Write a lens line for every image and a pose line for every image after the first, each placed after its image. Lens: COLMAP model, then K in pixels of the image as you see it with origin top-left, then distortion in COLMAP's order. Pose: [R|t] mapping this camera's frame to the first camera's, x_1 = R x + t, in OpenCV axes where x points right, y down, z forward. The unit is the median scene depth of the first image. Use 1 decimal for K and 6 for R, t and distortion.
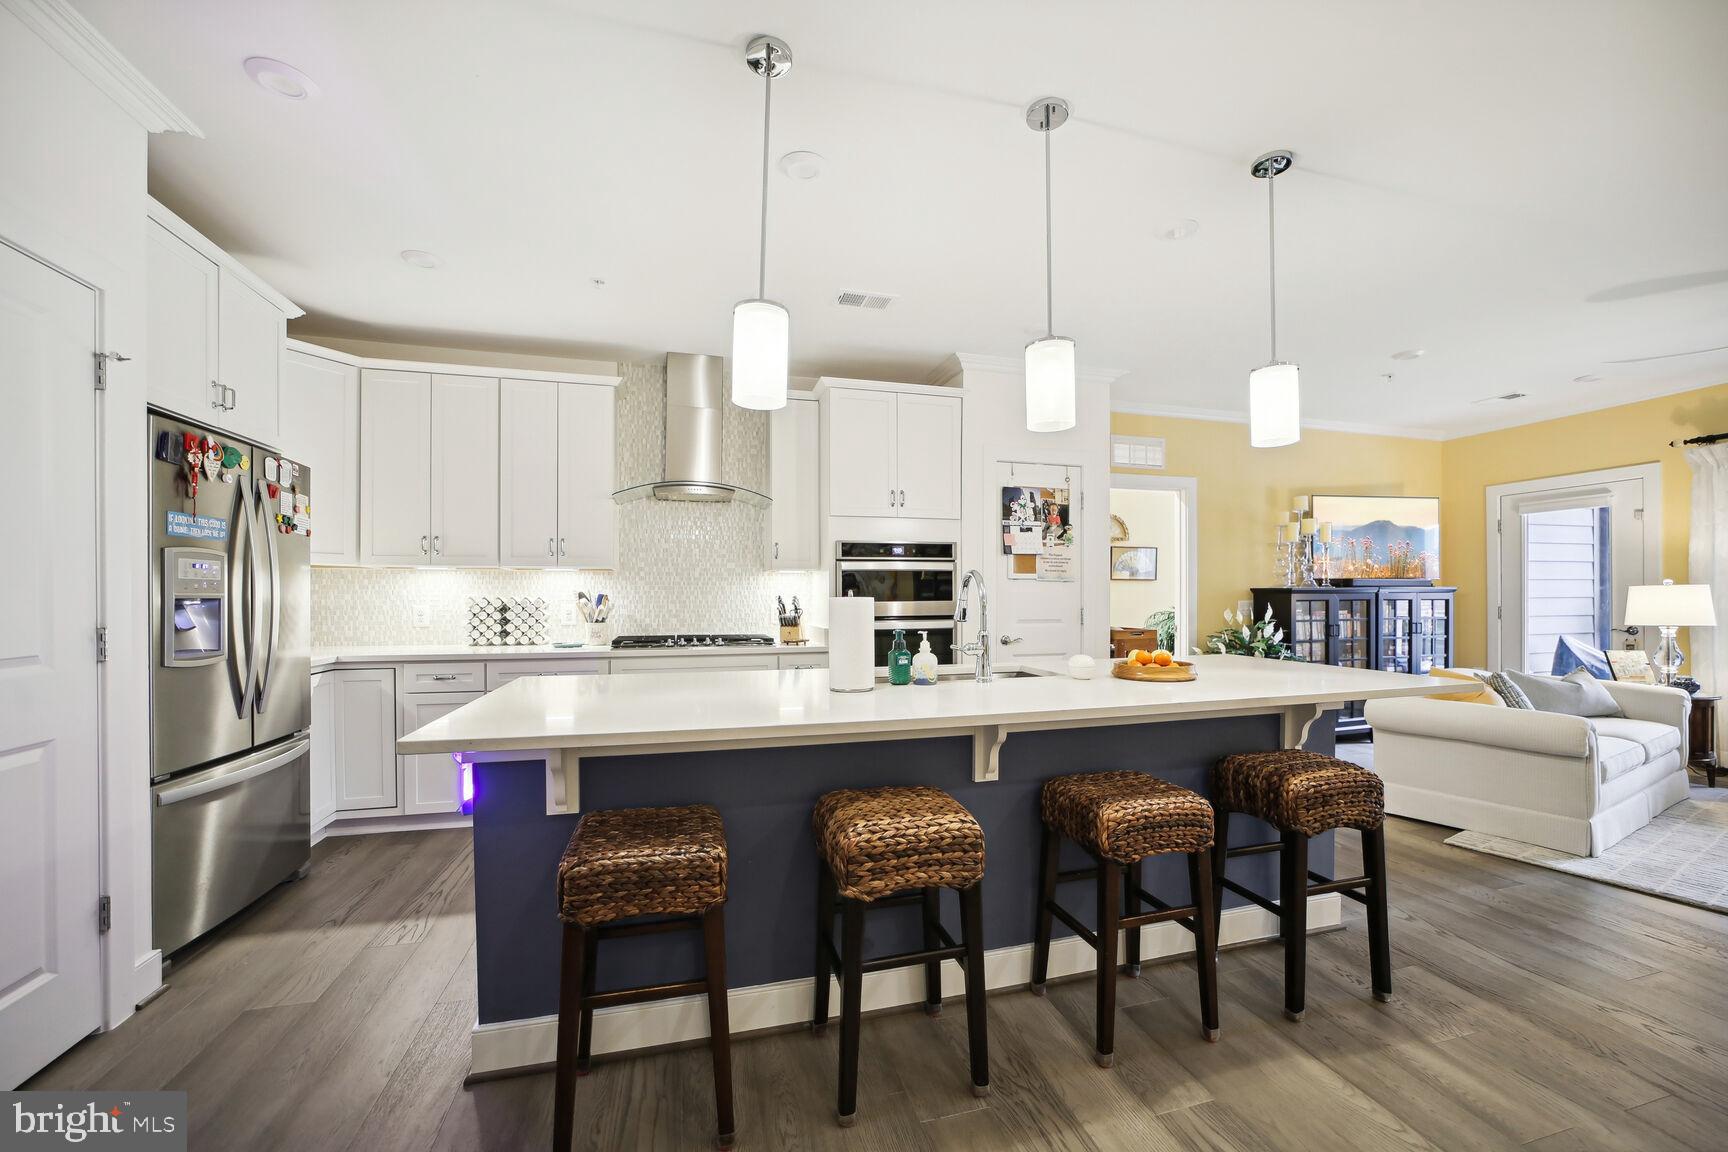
lens RADIAL K [[677.6, 0, 871.9], [0, 677.6, 600.4], [0, 0, 1]] dist [-0.036086, 0.010340]
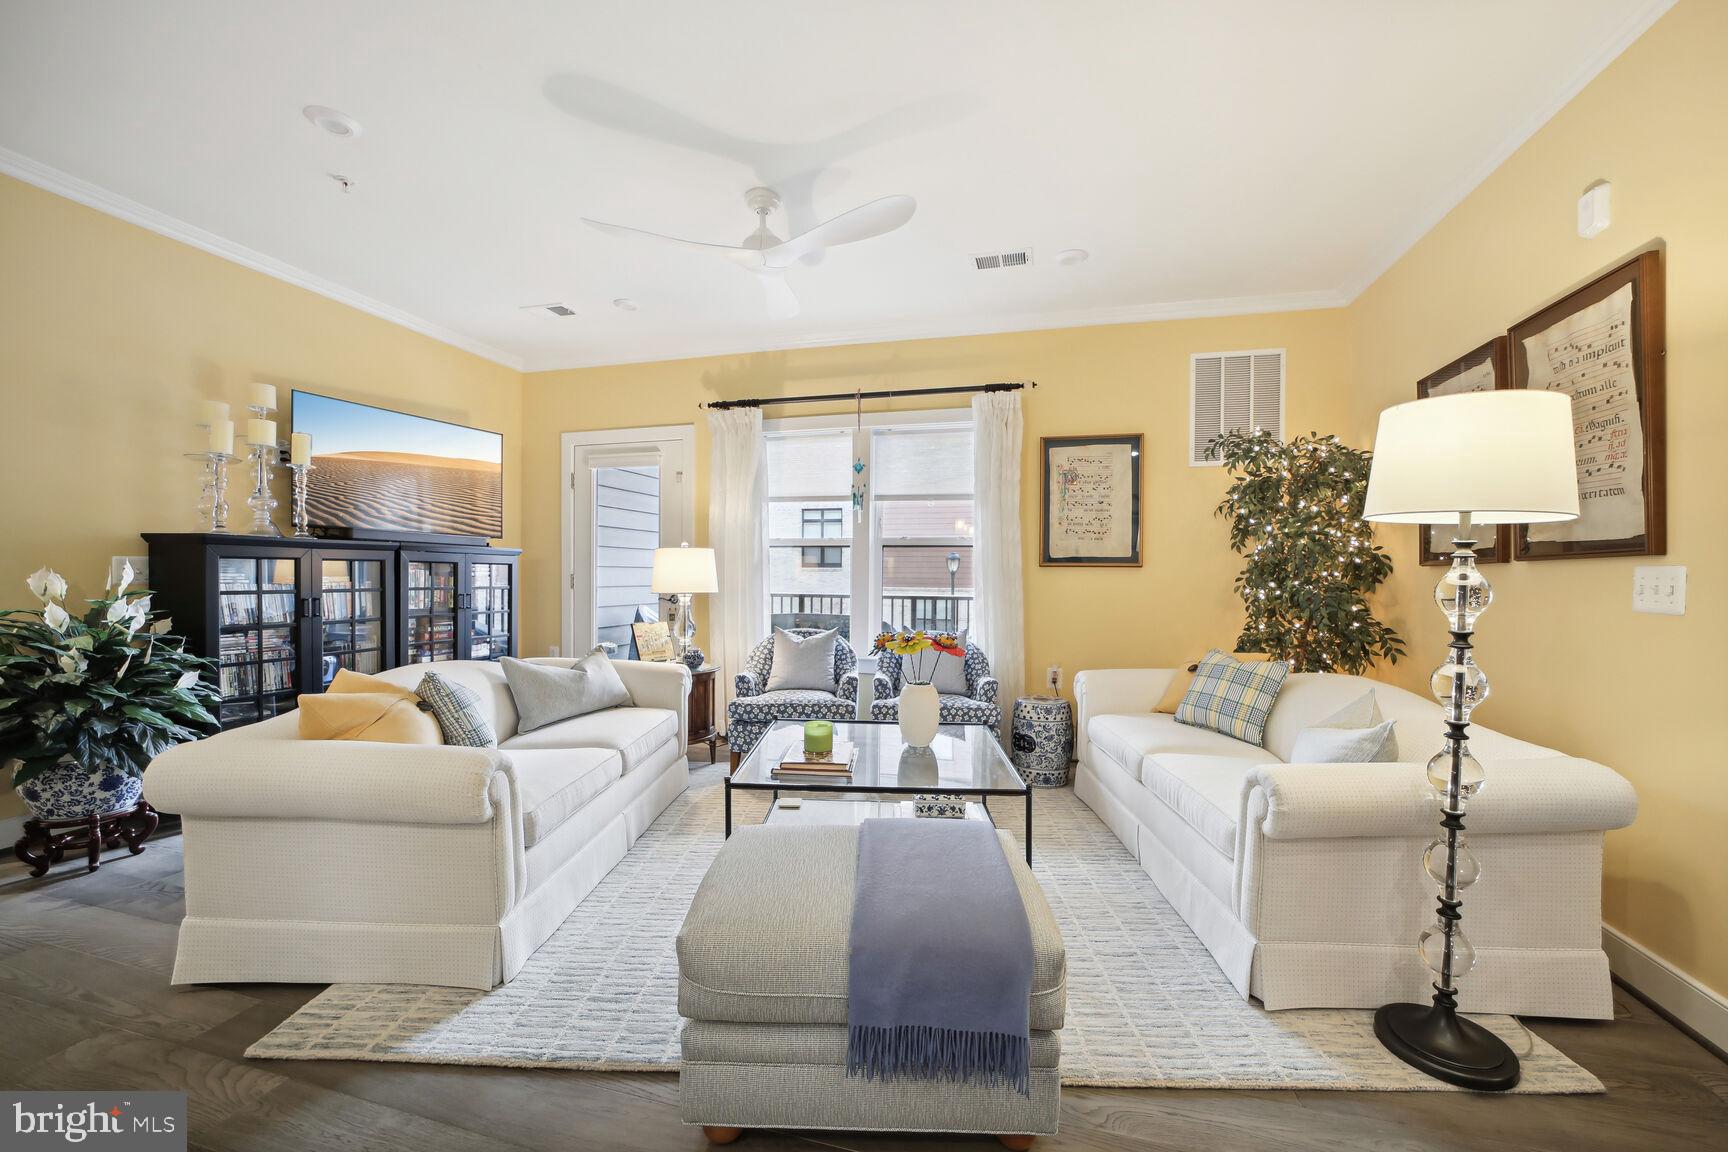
lens RADIAL K [[686.7, 0, 867.1], [0, 686.7, 581.3], [0, 0, 1]] dist [-0.038672, 0.013816]
pose [[0.515876, 0.003059, 0.856658, 0.507267], [-0.009503, 0.999953, 0.002153, 0.017307], [-0.856610, -0.009252, 0.515881, 0.280644]]
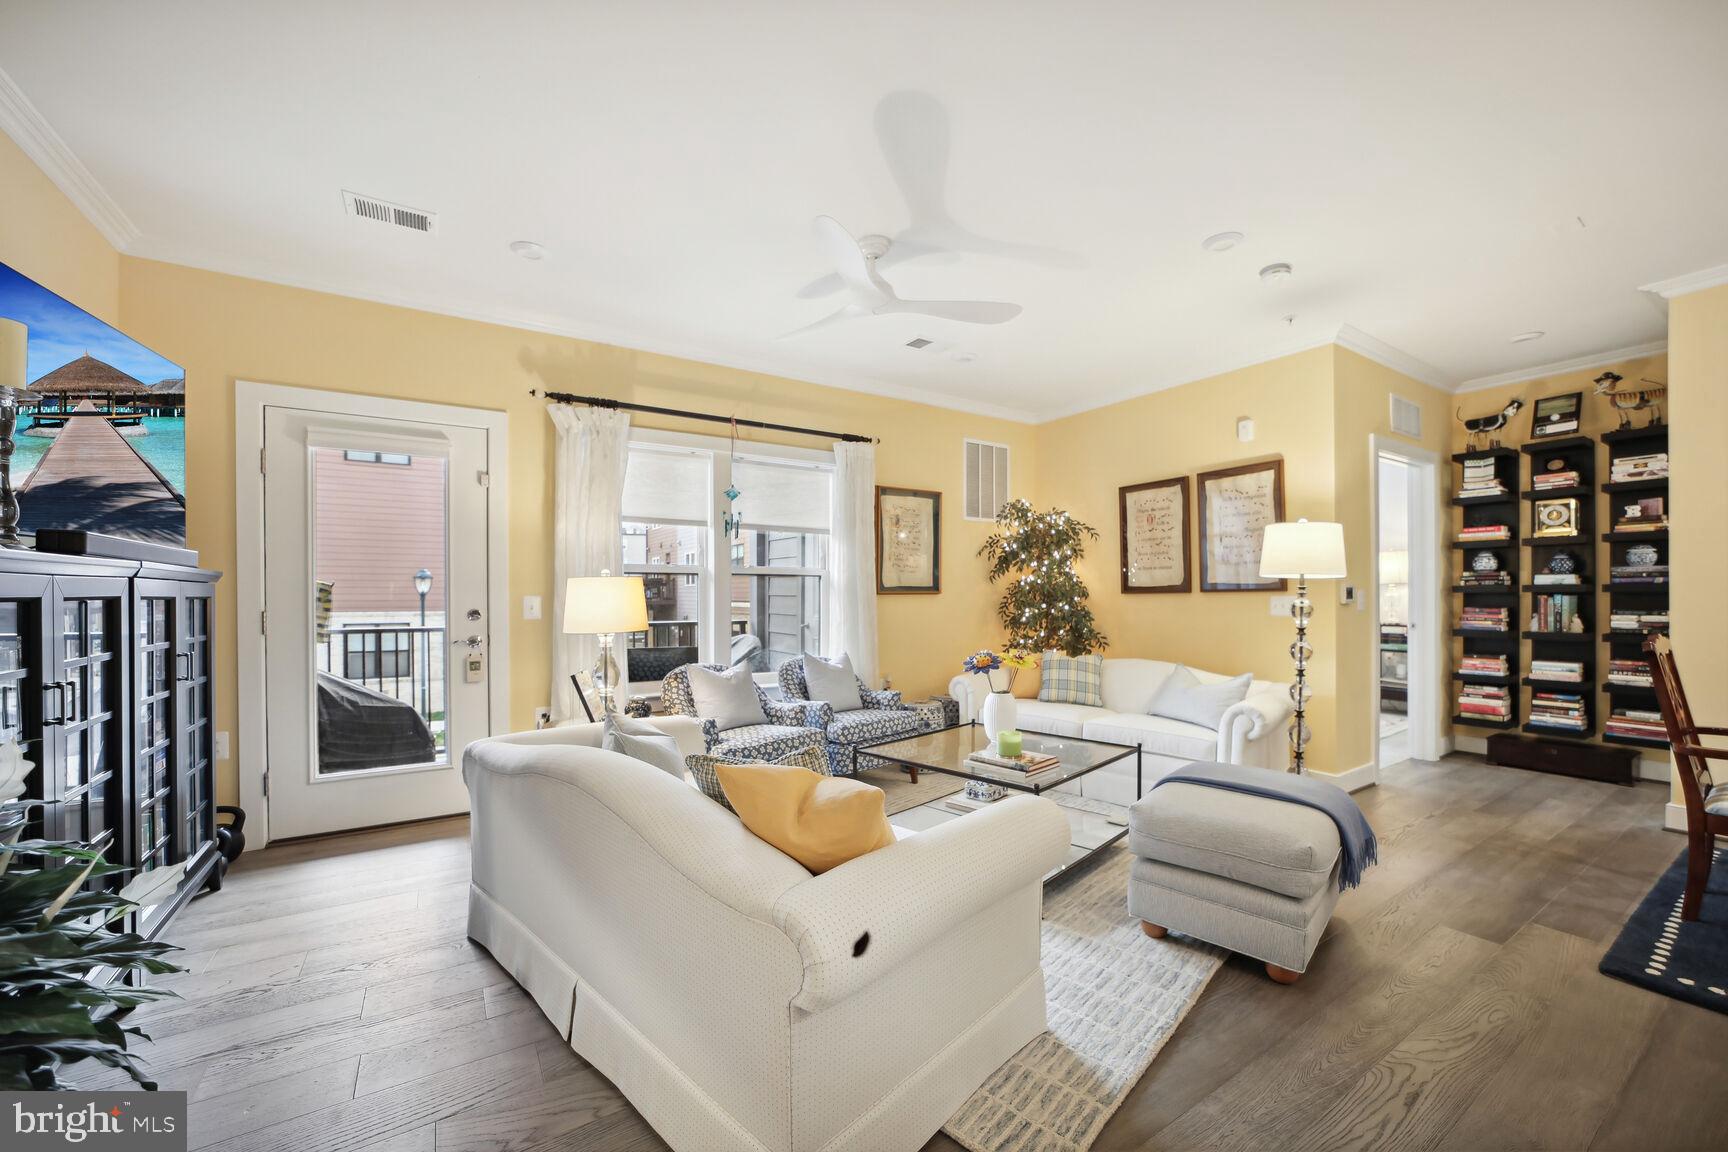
lens RADIAL K [[677.6, 0, 871.9], [0, 677.6, 600.4], [0, 0, 1]] dist [-0.036086, 0.010340]
pose [[-0.298141, 0.004020, 0.954514, 0.384246], [0.010071, 0.999949, -0.001065, 0.007118], [-0.954469, 0.009296, -0.298166, 0.901764]]
